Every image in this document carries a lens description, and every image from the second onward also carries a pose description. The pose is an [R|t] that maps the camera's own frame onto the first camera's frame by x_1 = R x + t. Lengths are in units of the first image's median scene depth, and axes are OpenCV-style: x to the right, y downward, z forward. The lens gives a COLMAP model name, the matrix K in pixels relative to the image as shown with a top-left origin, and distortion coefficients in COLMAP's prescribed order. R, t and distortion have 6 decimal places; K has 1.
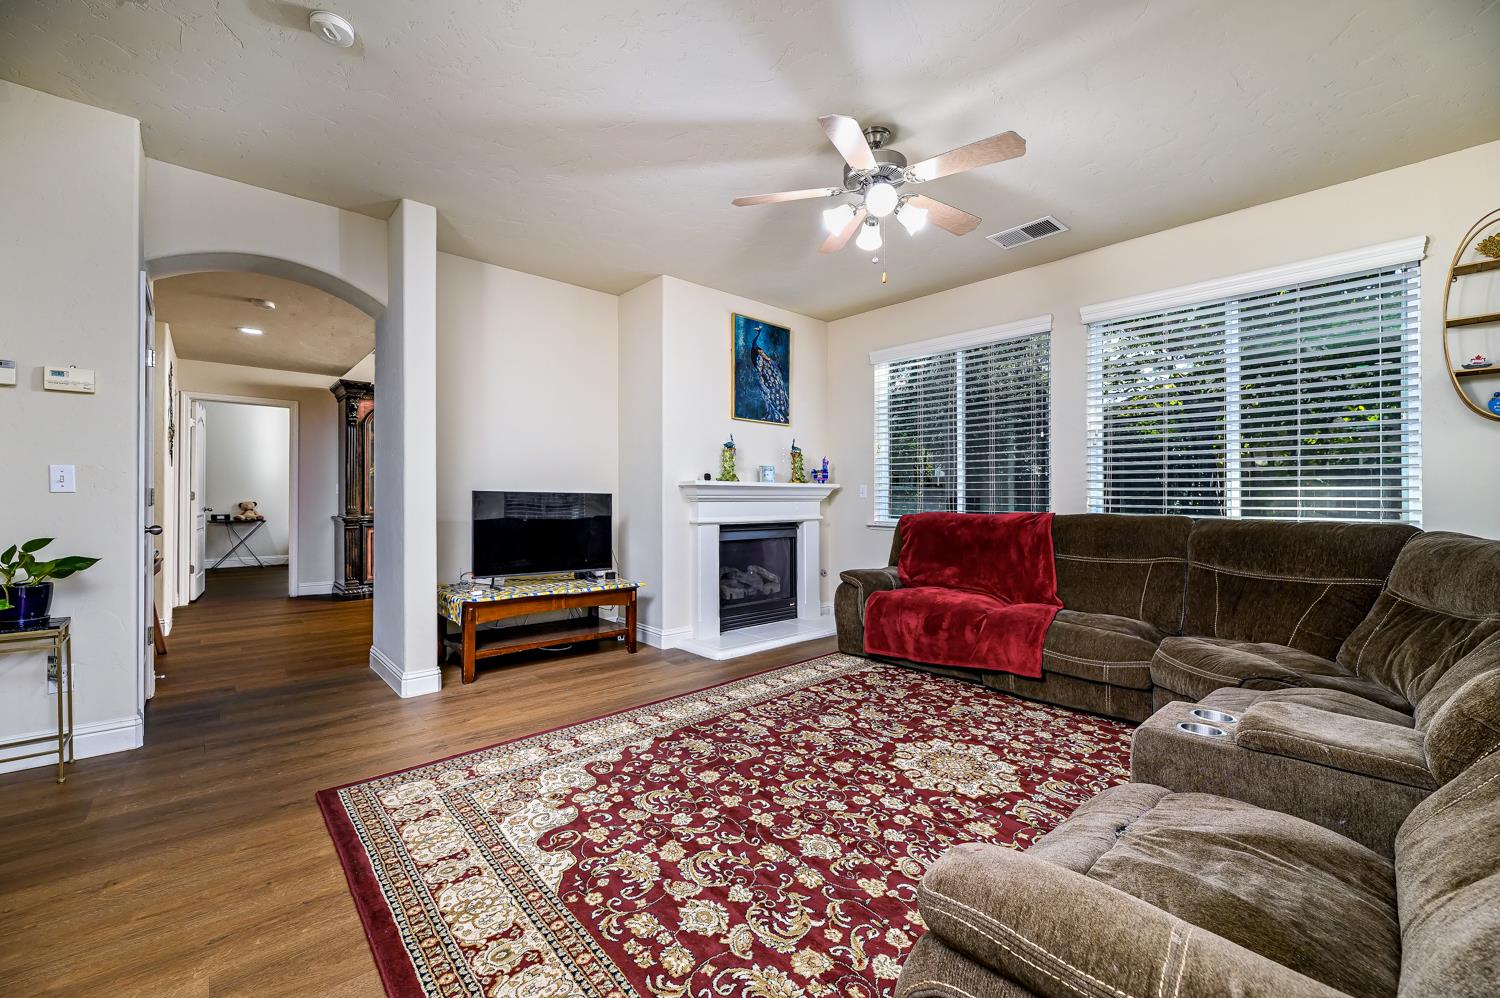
lens RADIAL K [[617.4, 0, 746.1], [0, 617.4, 493.4], [0, 0, 1]] dist [0.002822, 0.000321]
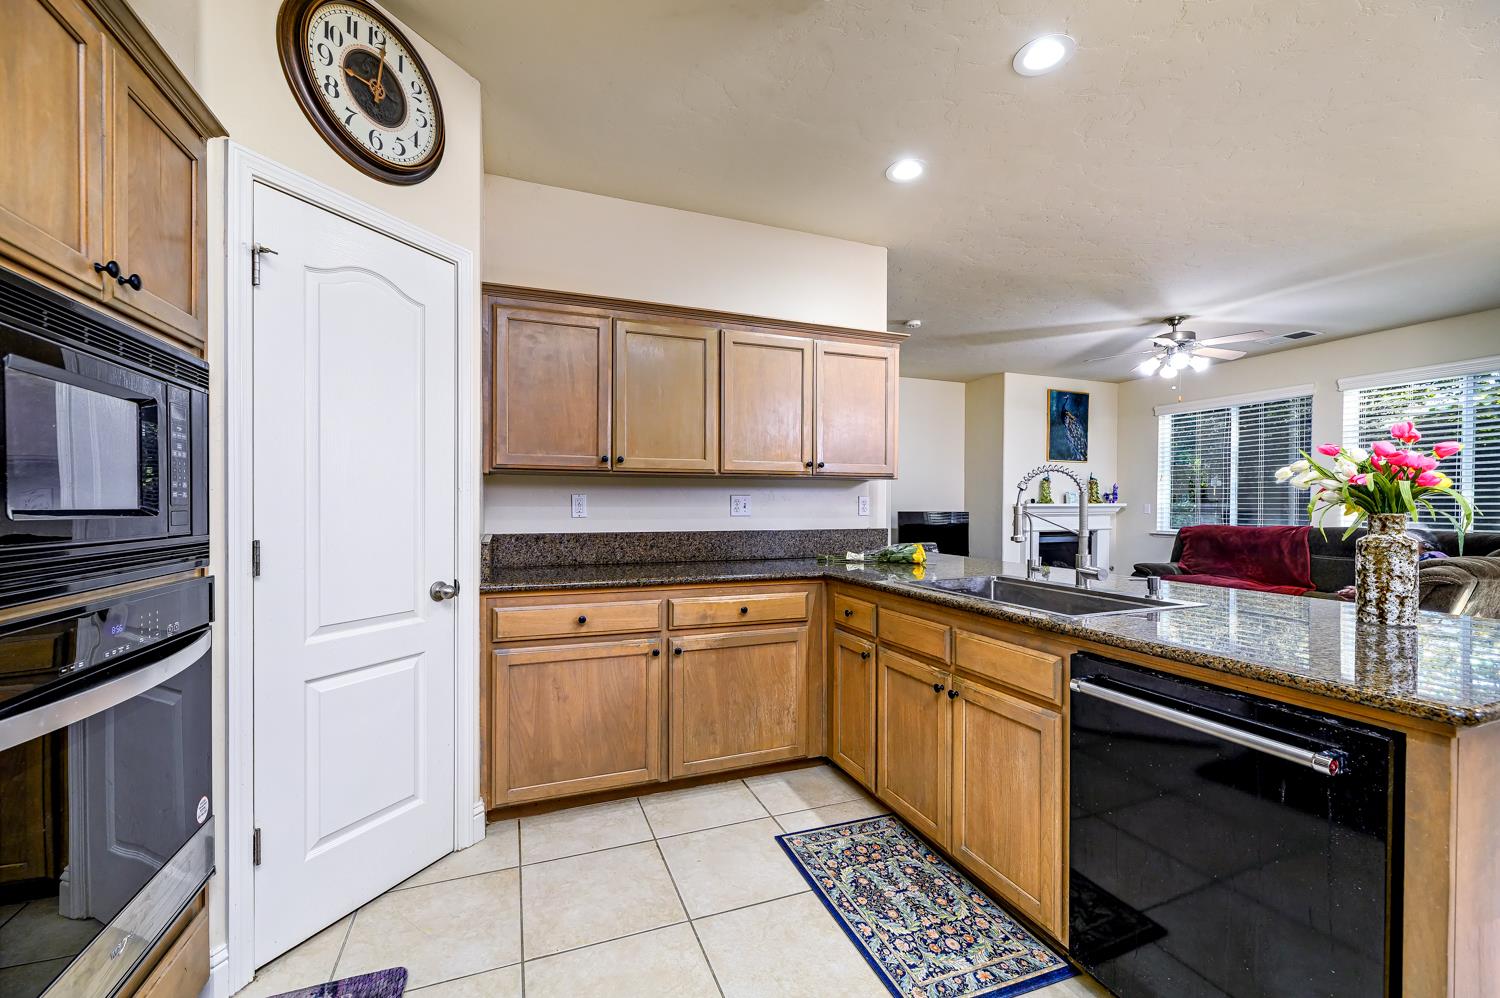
lens RADIAL K [[617.4, 0, 749.5], [0, 617.4, 513.8], [0, 0, 1]] dist [0.002822, 0.000321]
pose [[0.942318, 0.001484, -0.334715, -0.328621], [0.006065, 0.999750, 0.021508, -0.048865], [0.334664, -0.022297, 0.942074, -1.049507]]
